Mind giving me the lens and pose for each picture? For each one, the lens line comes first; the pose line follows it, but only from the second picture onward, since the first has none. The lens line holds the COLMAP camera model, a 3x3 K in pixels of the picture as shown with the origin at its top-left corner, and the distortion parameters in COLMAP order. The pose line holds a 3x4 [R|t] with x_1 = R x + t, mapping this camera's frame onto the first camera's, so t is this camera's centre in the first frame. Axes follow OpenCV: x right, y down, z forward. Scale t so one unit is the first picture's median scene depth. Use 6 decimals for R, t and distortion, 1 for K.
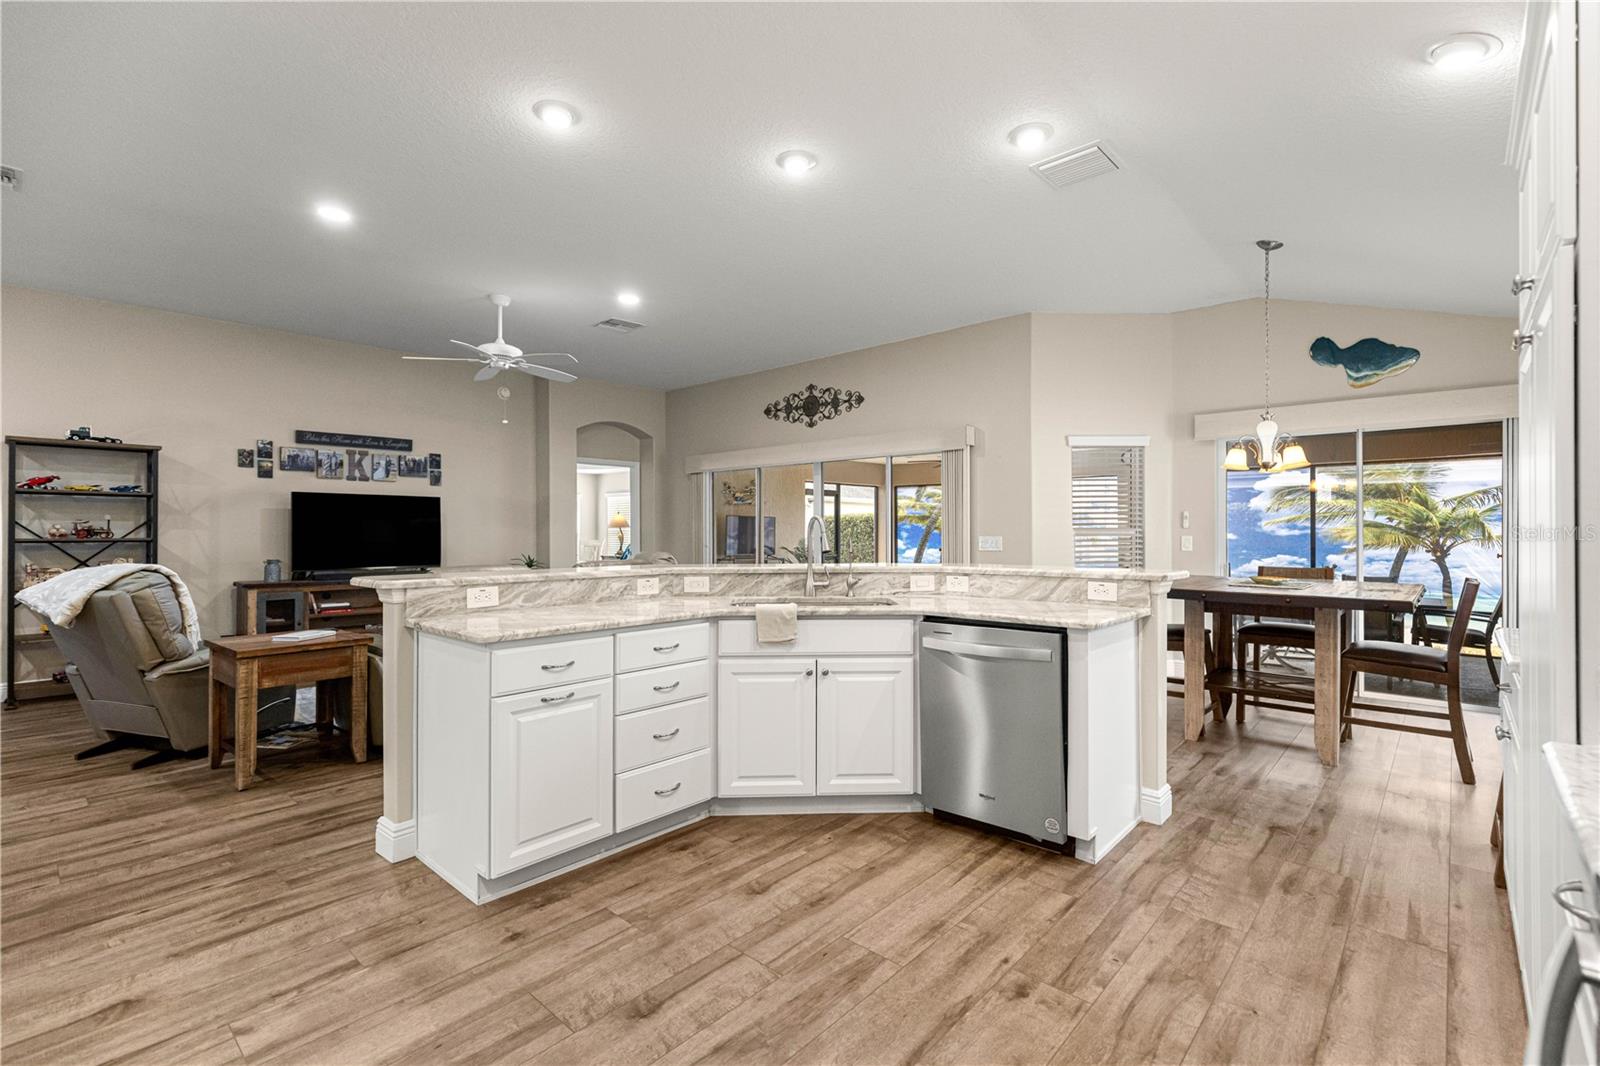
lens RADIAL K [[718.4, 0, 807.8], [0, 718.4, 532.7], [0, 0, 1]] dist [0.004351, -0.000017]
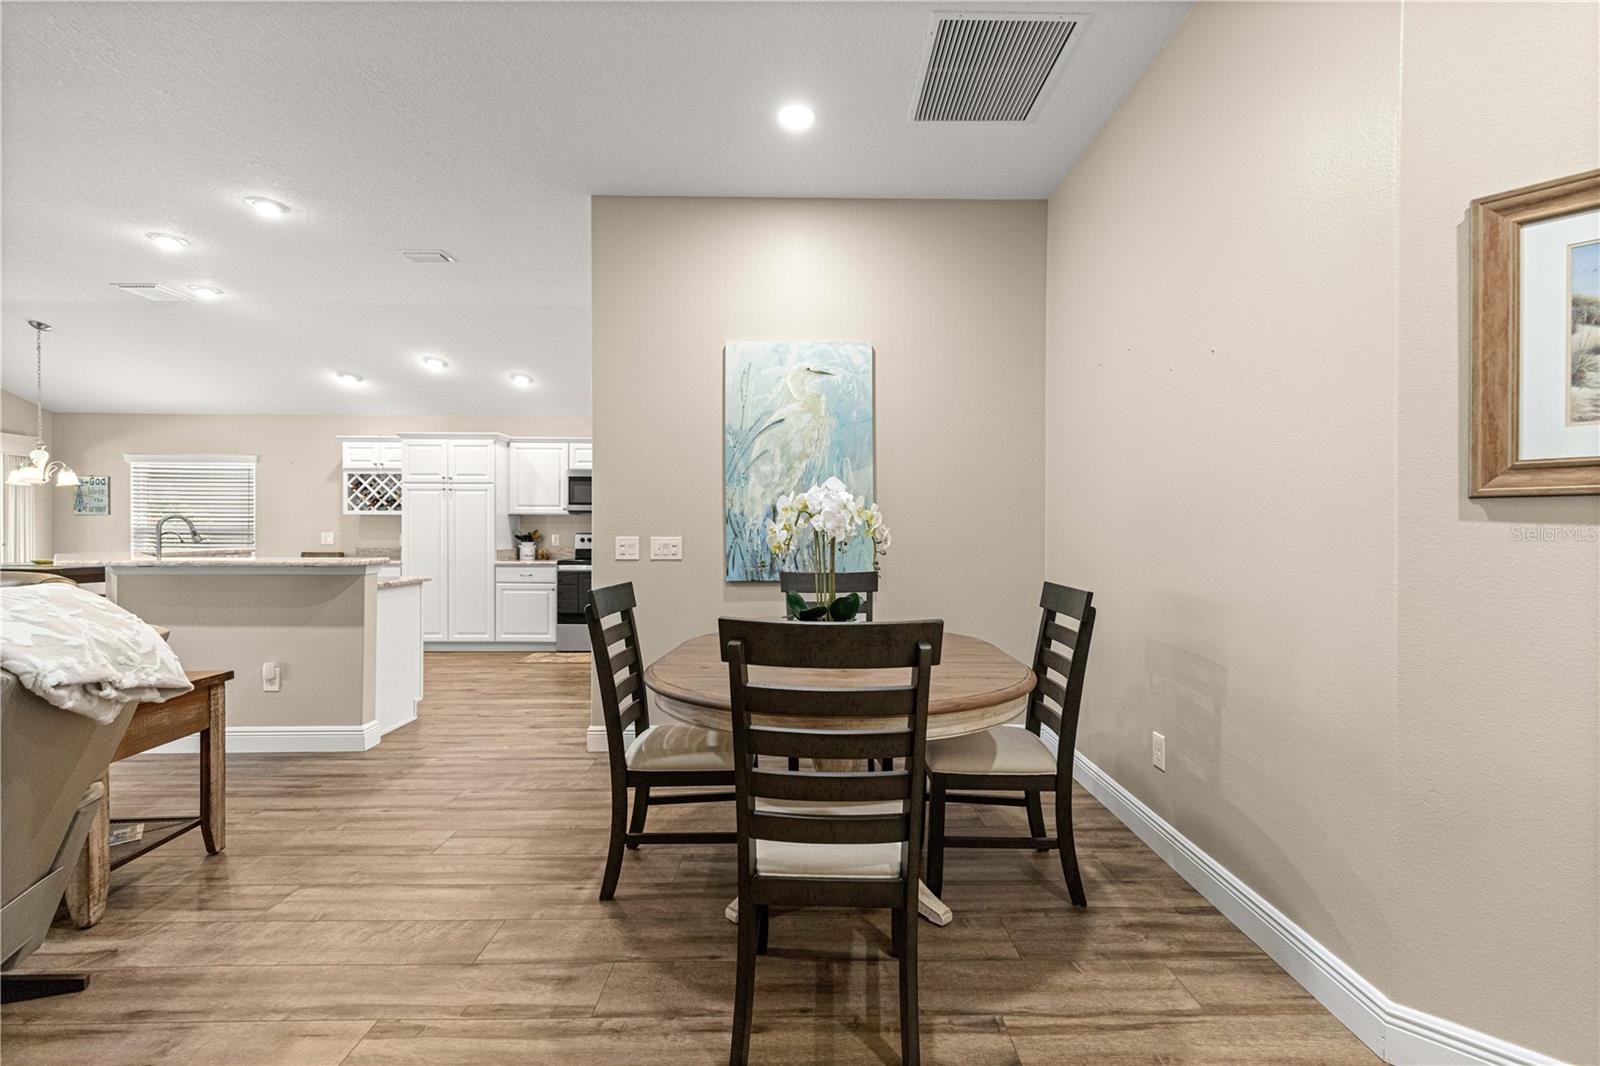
lens RADIAL K [[713.7, 0, 812.6], [0, 713.7, 536.2], [0, 0, 1]] dist [0.003984, 0.000063]
pose [[-0.678297, -0.004218, 0.734775, -0.961373], [0.000563, 0.999980, 0.006261, 0.004835], [-0.734787, 0.004660, -0.678282, 0.562563]]
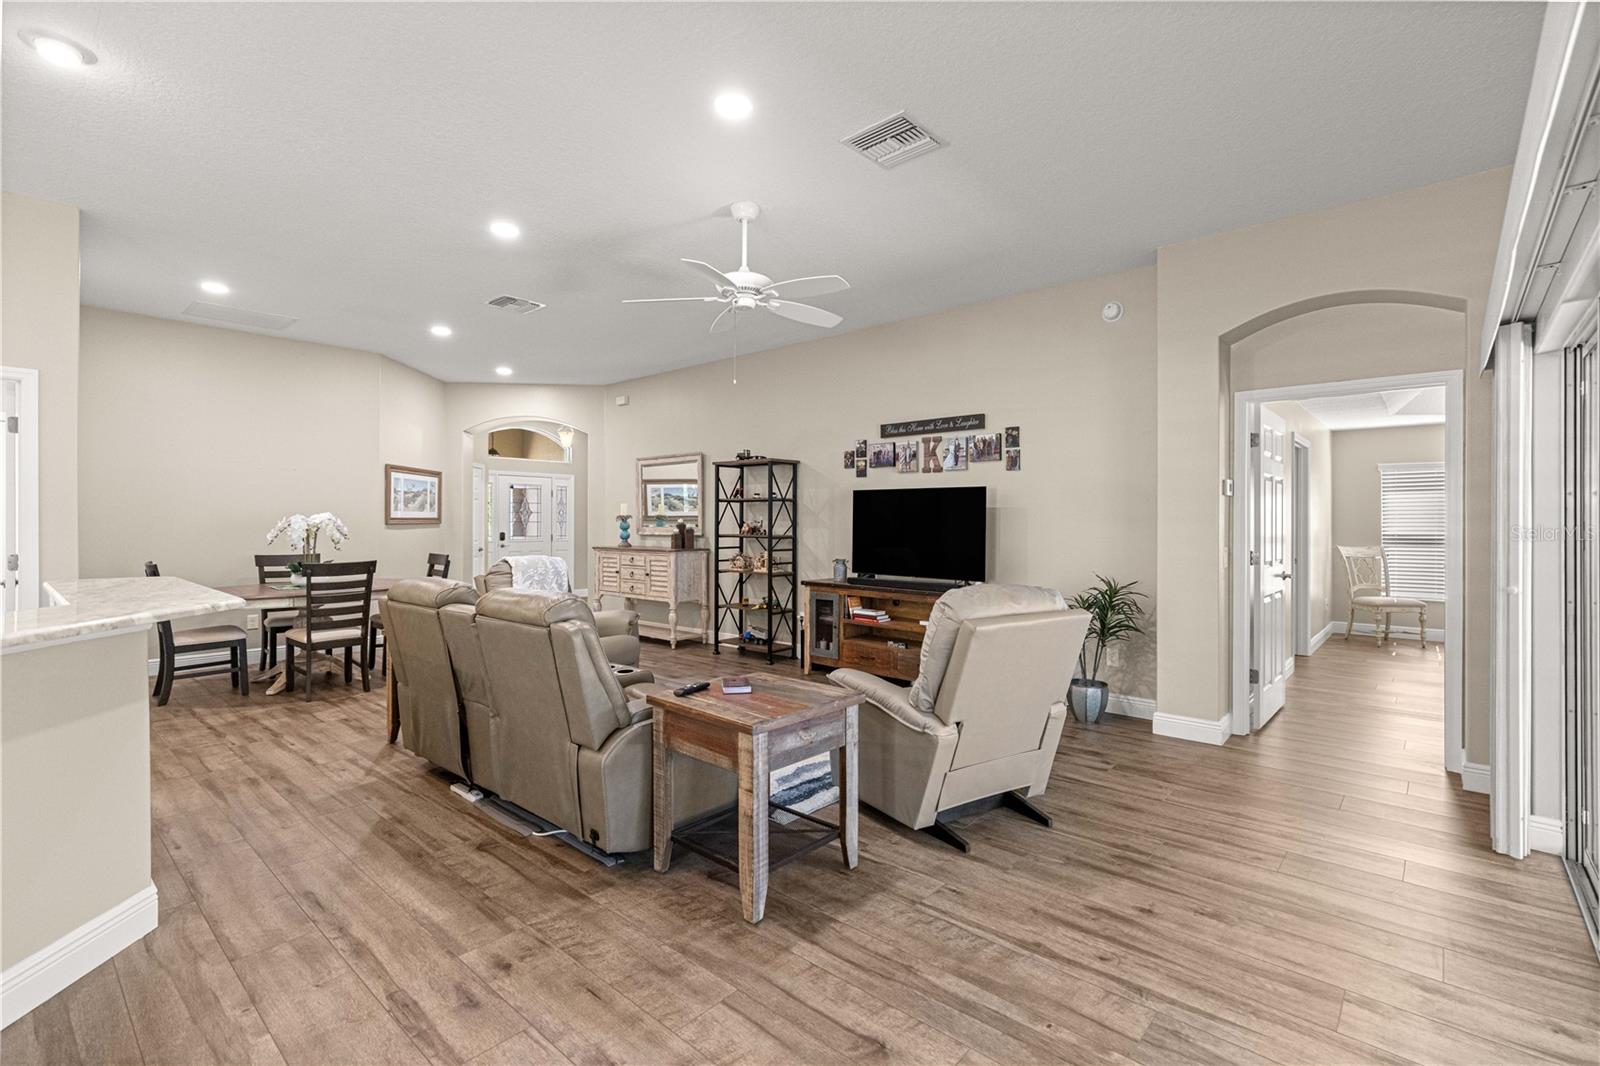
lens RADIAL K [[719.7, 0, 802.6], [0, 719.7, 520.9], [0, 0, 1]] dist [0.001314, 0.000056]
pose [[0.007871, 0.000451, -0.999969, 0.247250], [-0.004836, 0.999988, 0.000413, -0.015511], [0.999957, 0.004833, 0.007873, 0.909878]]
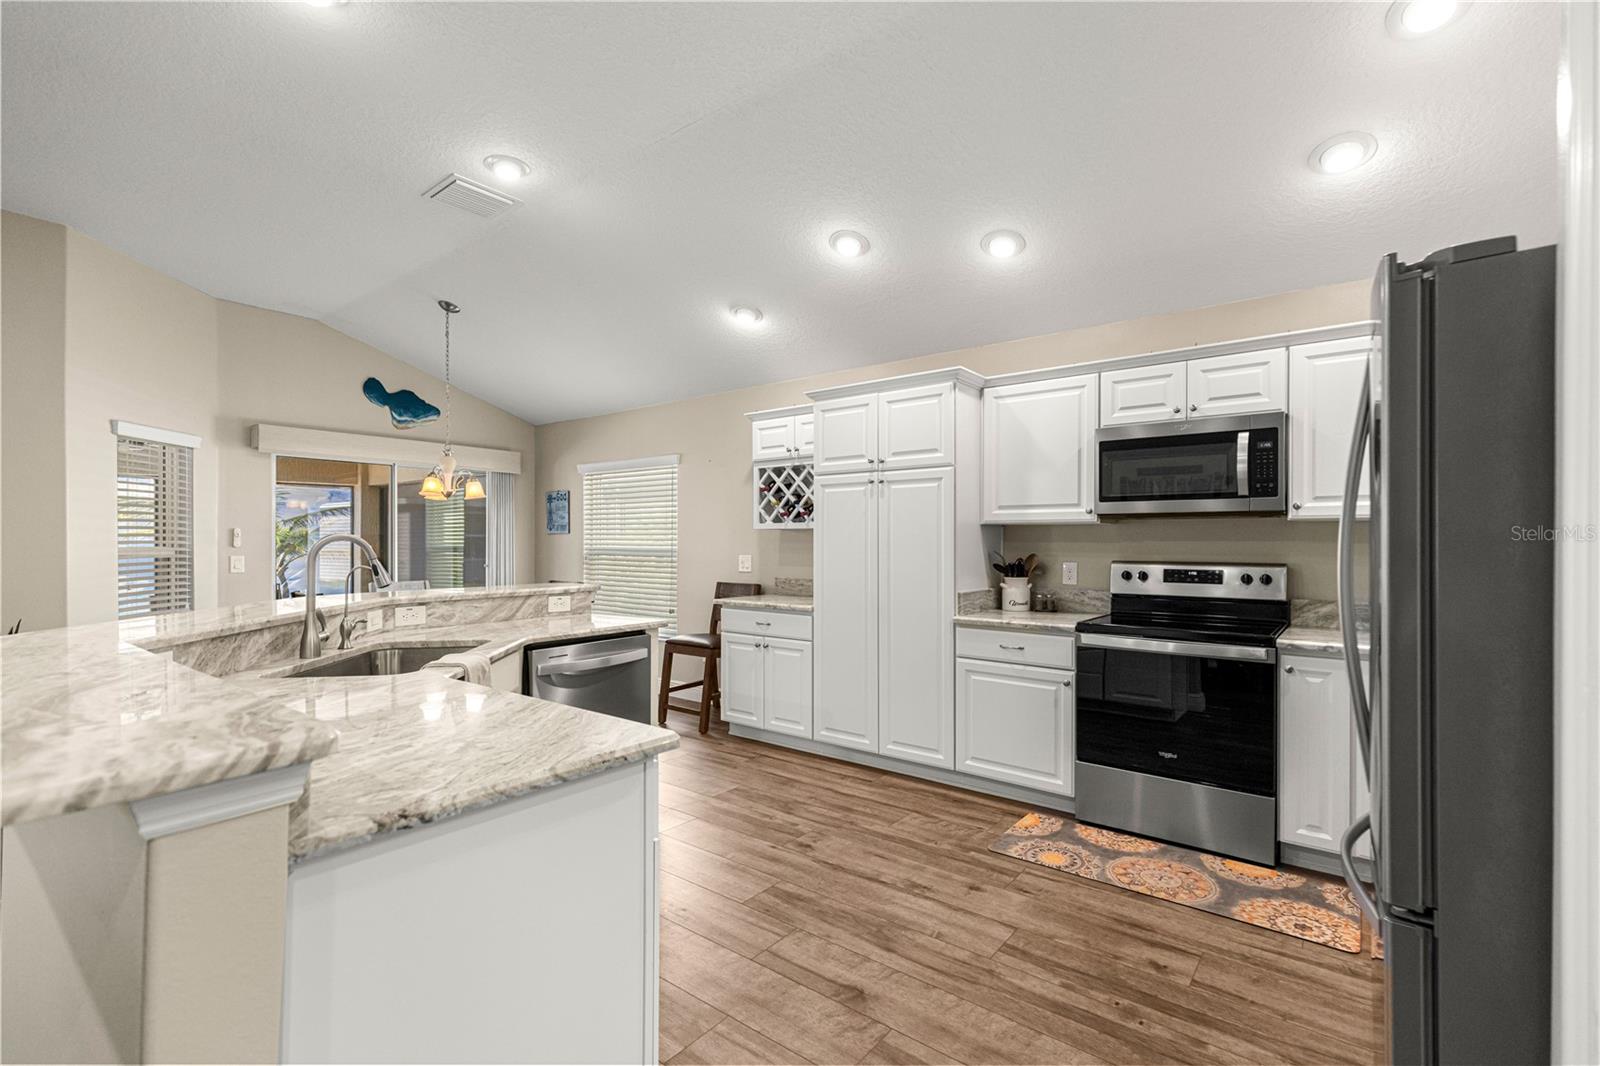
lens RADIAL K [[715.4, 0, 808.3], [0, 715.4, 545.2], [0, 0, 1]] dist [0.004952, 0.000334]
pose [[-0.069183, -0.001936, 0.997602, -0.381547], [0.002660, 0.999994, 0.002125, -0.007596], [-0.997600, 0.002800, -0.069178, 0.331142]]
